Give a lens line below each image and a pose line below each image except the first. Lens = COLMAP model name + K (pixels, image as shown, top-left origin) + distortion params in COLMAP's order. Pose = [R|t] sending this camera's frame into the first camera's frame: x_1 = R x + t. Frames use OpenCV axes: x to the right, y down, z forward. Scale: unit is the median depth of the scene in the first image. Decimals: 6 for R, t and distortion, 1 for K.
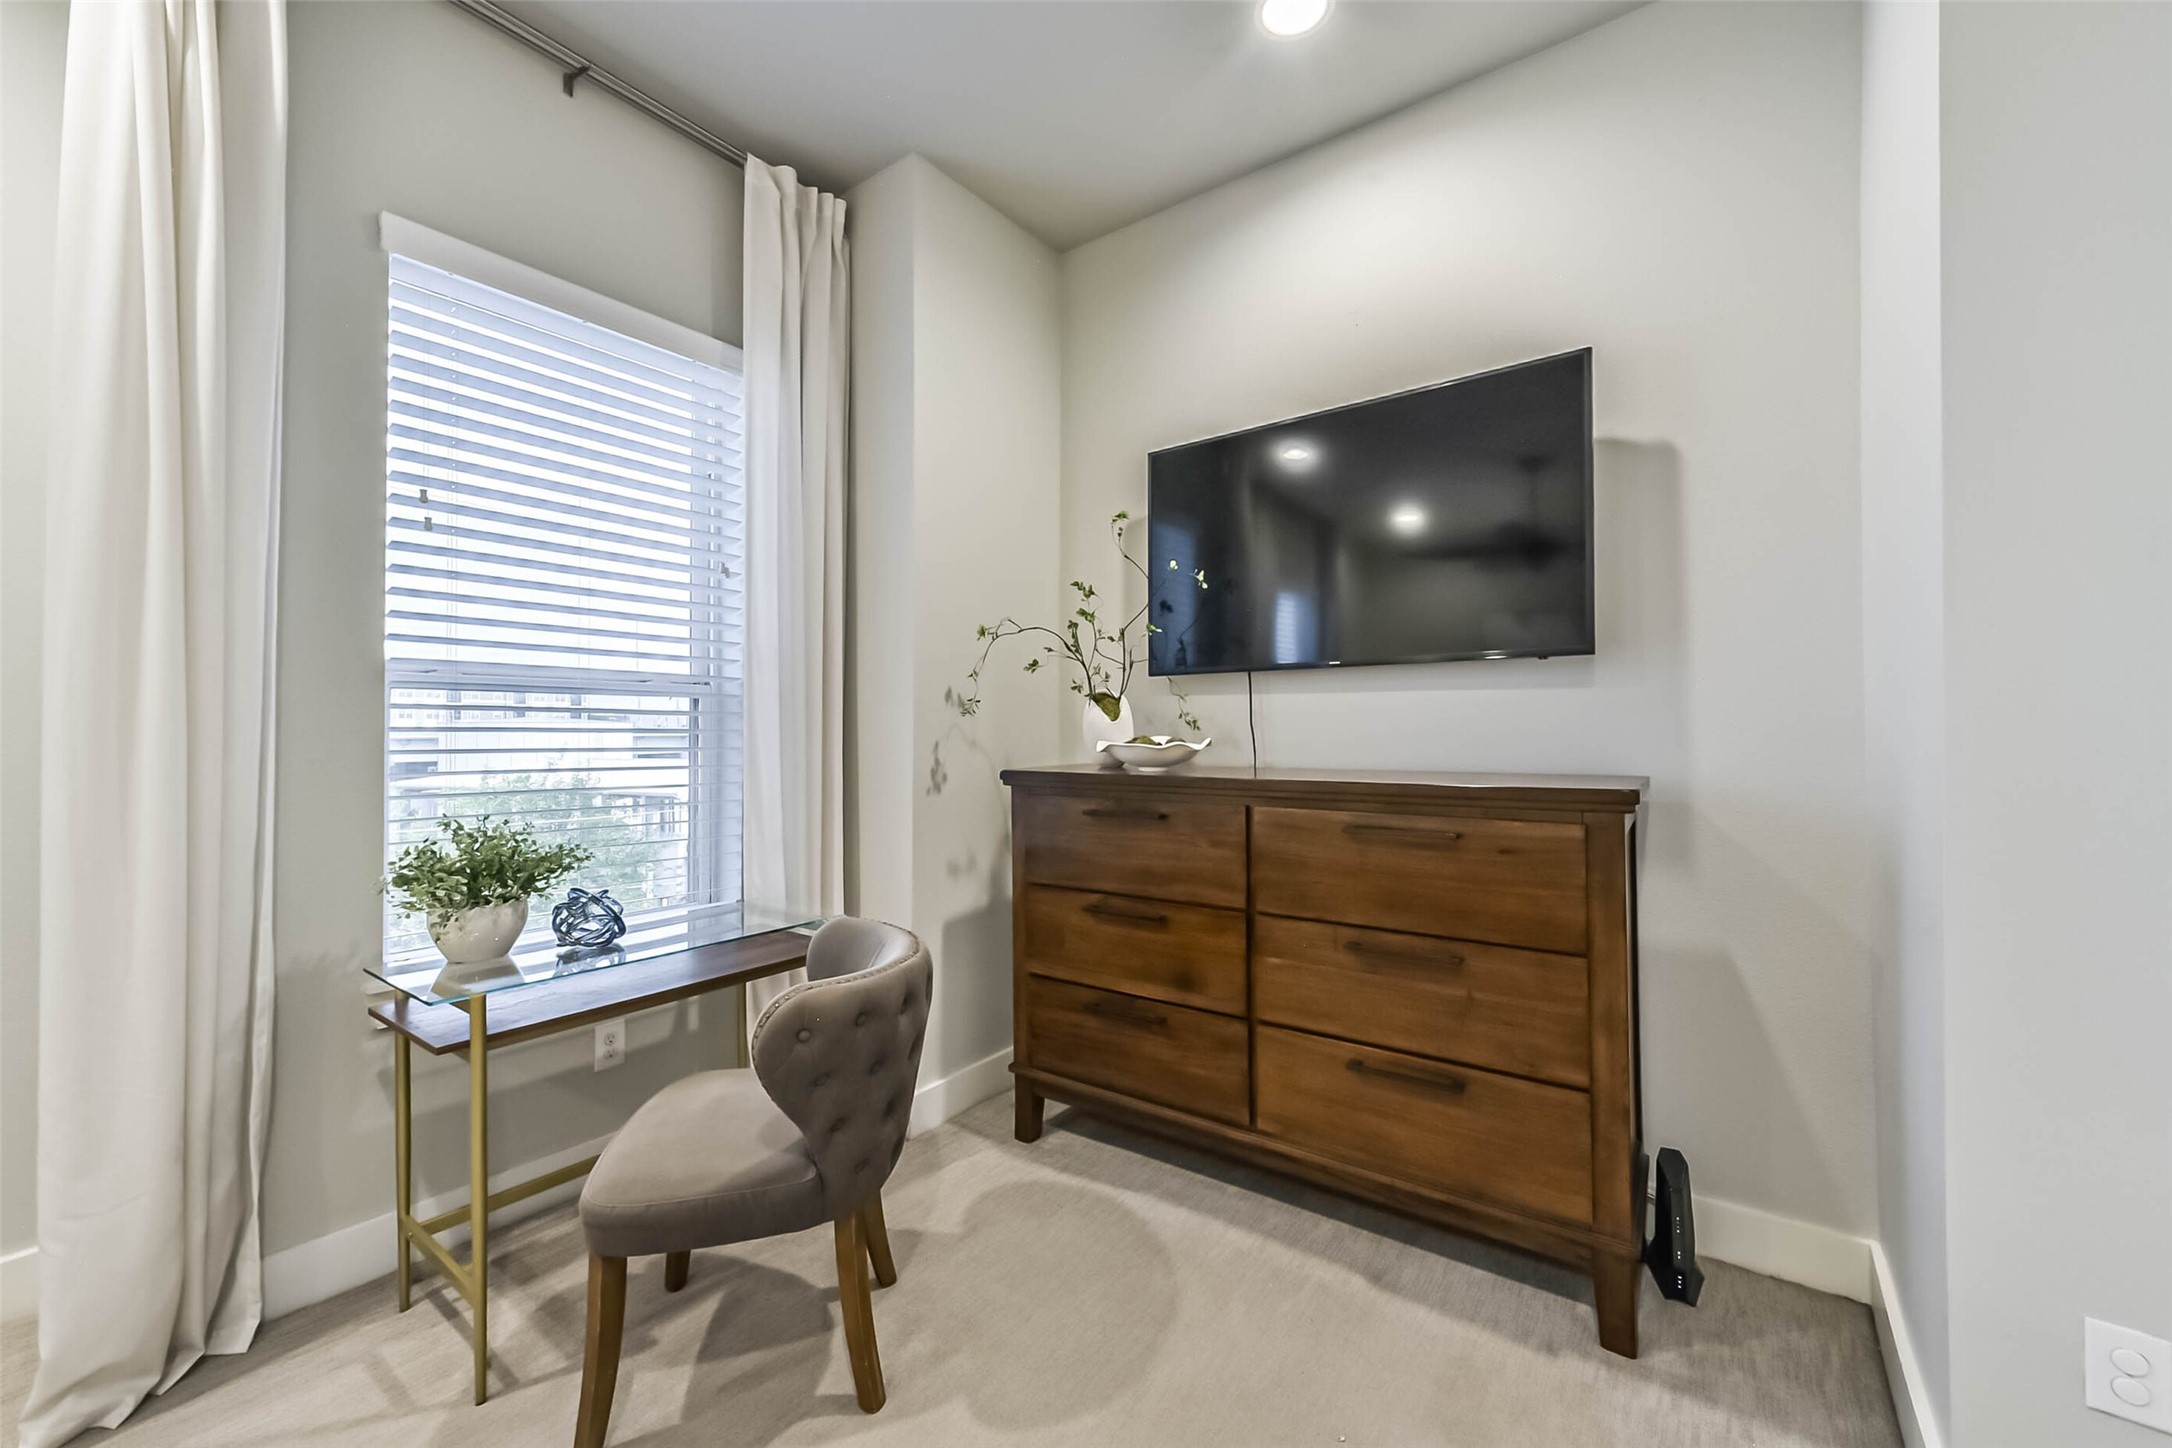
lens RADIAL K [[847.4, 0, 1102.0], [0, 847.4, 719.7], [0, 0, 1]] dist [0.010514, -0.000035]
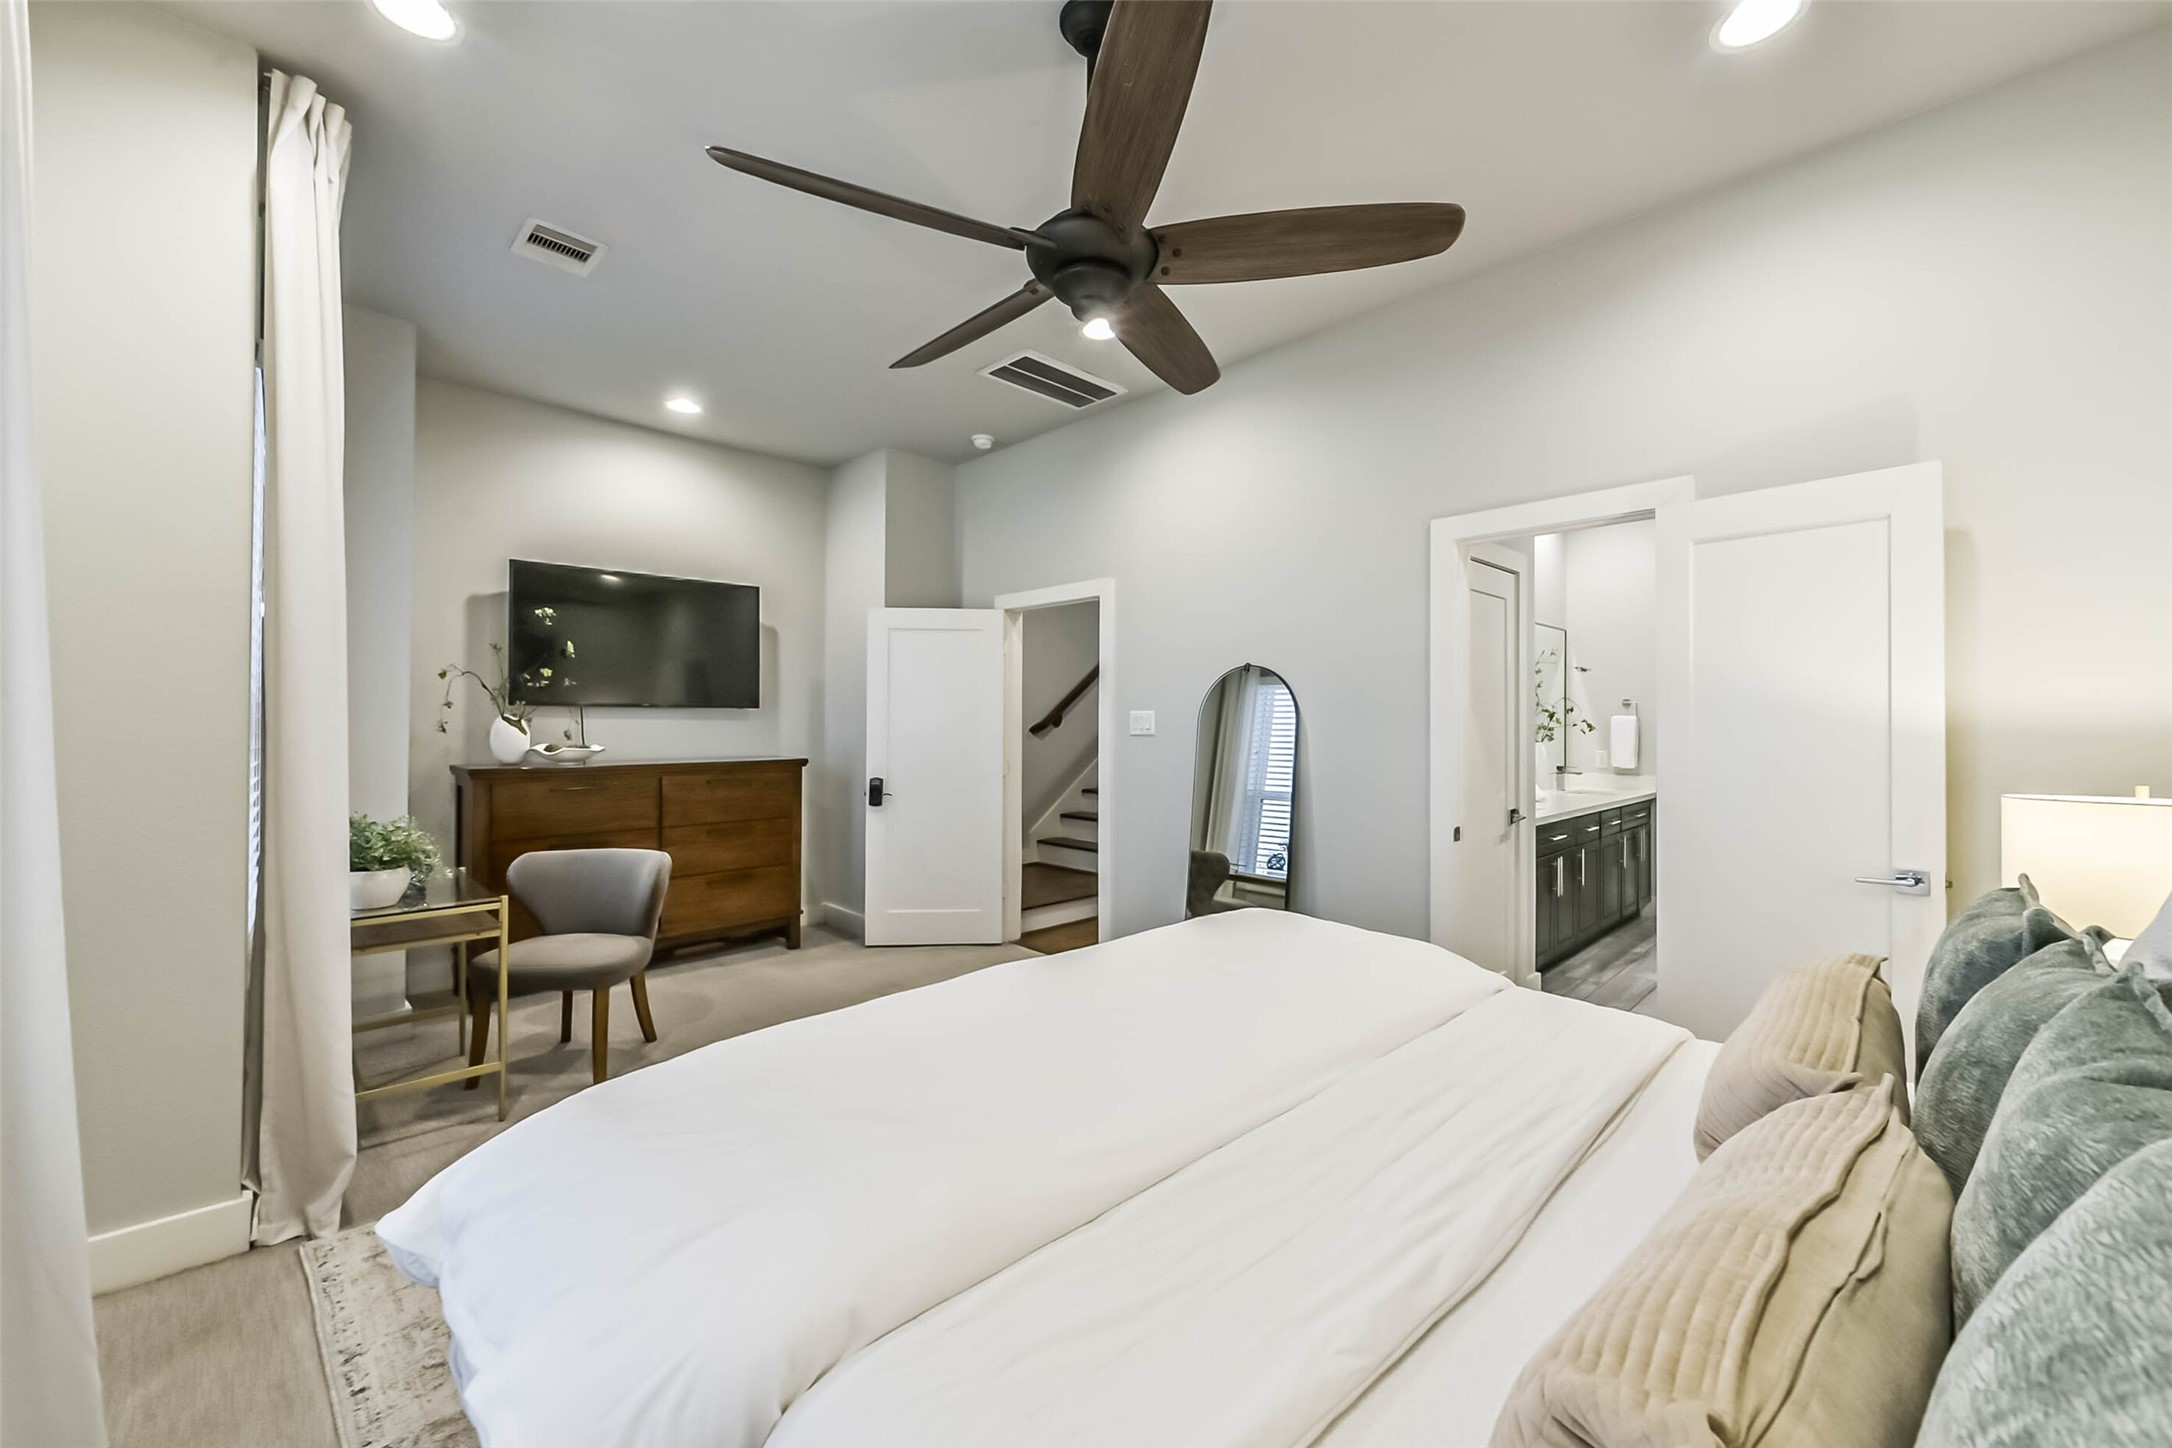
lens RADIAL K [[847.4, 0, 1102.0], [0, 847.4, 719.7], [0, 0, 1]] dist [0.010514, -0.000035]
pose [[0.154139, 0.007631, 0.988020, -1.710276], [-0.012138, 0.999909, -0.005829, -0.038115], [-0.987975, -0.011094, 0.154218, -0.387653]]
